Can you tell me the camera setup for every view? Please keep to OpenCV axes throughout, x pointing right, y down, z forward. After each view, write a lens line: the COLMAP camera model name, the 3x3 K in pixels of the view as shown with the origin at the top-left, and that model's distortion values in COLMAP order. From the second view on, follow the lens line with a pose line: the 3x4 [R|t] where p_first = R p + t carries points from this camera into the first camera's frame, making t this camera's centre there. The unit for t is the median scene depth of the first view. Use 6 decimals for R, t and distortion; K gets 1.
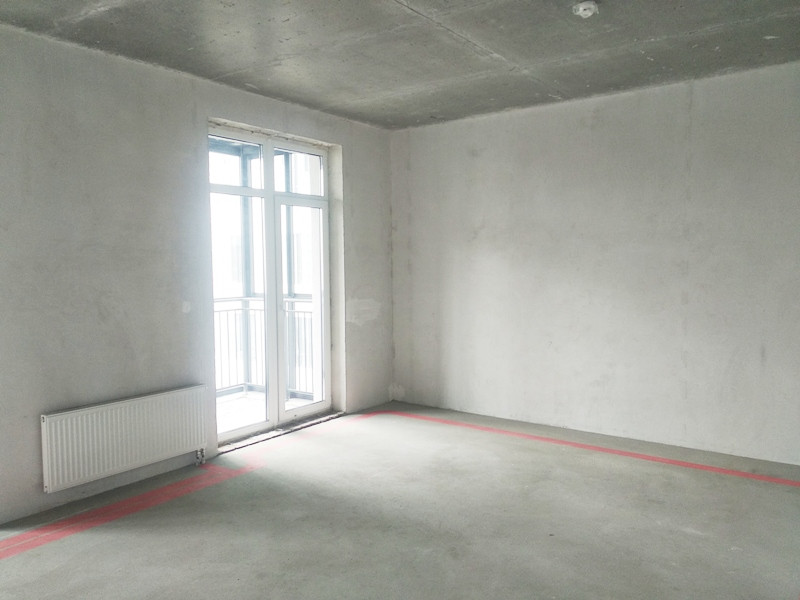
lens RADIAL K [[619.1, 0, 406.4], [0, 619.1, 299.2], [0, 0, 1]] dist [0.061468, -0.075891]
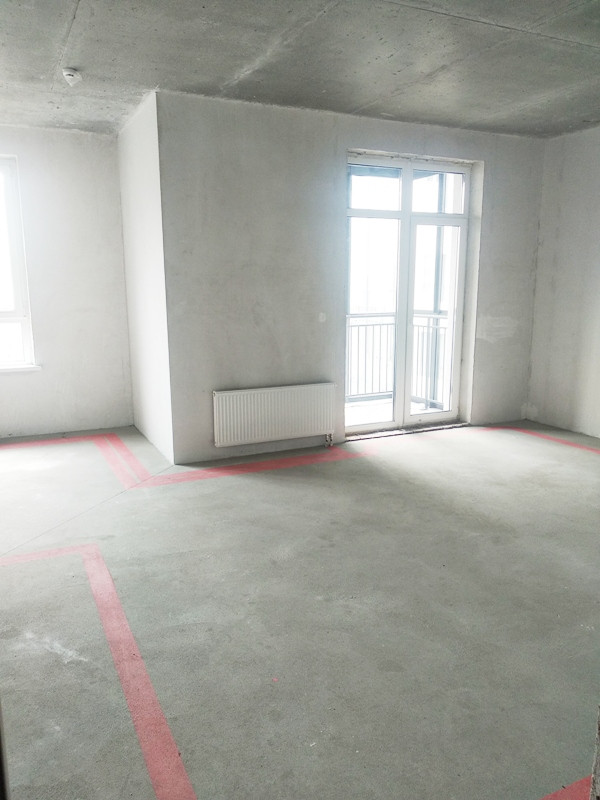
lens RADIAL K [[619.1, 0, 301.8], [0, 619.1, 404.5], [0, 0, 1]] dist [0.061468, -0.075891]
pose [[0.880781, 0.096561, -0.463574, 0.164949], [-0.033559, 0.989255, 0.142297, 0.009483], [0.472334, -0.109776, 0.874557, -0.078351]]
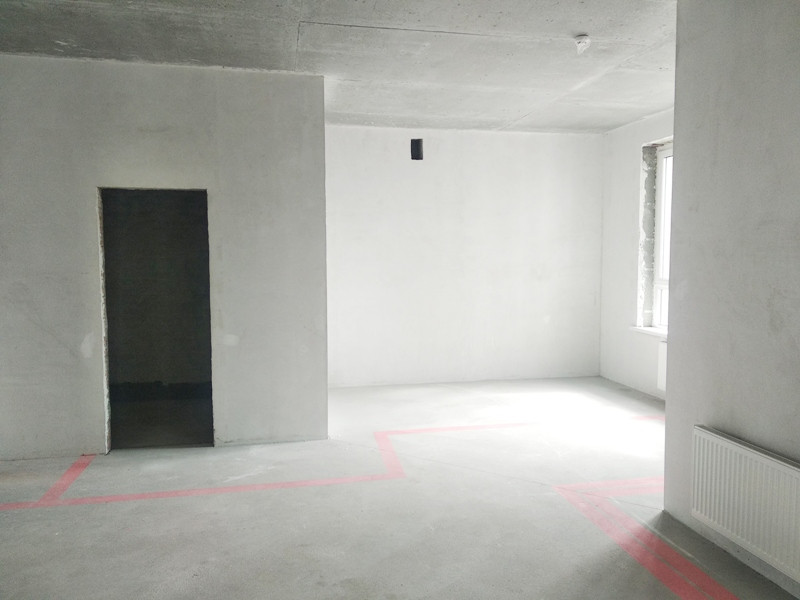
lens RADIAL K [[619.1, 0, 406.4], [0, 619.1, 299.2], [0, 0, 1]] dist [0.061468, -0.075891]
pose [[-0.672797, 0.064517, -0.737009, 0.226190], [-0.038318, 0.991814, 0.121802, -0.054559], [0.738834, 0.110189, -0.664818, 0.914458]]
